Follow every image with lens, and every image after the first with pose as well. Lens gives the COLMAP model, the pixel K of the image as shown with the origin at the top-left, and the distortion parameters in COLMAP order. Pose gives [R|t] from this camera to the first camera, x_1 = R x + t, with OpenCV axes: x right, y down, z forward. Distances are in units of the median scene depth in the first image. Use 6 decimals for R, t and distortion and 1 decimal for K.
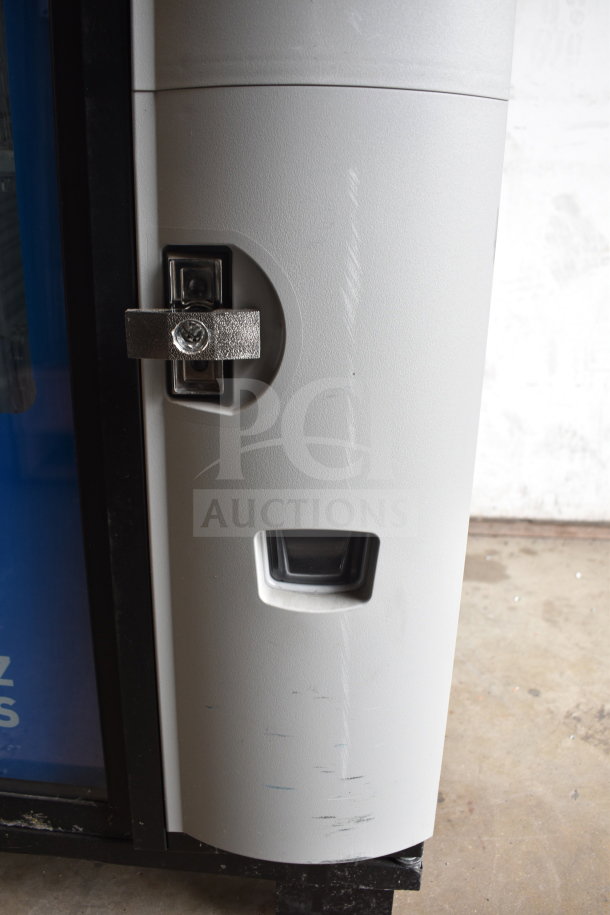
lens RADIAL K [[764.3, 0, 305.0], [0, 764.3, 457.5], [0, 0, 1]] dist [-0.098061, 0.010786]
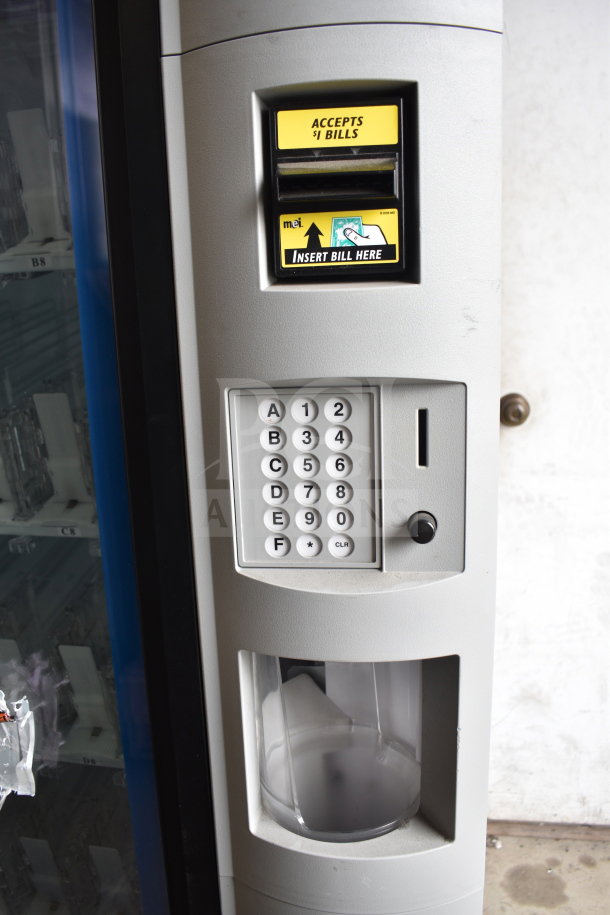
lens RADIAL K [[764.3, 0, 305.0], [0, 764.3, 457.5], [0, 0, 1]] dist [-0.098061, 0.010786]
pose [[0.992690, -0.031089, -0.116621, 0.036168], [0.016377, 0.992015, -0.125053, -0.320962], [0.119578, 0.122229, 0.985272, -0.140753]]
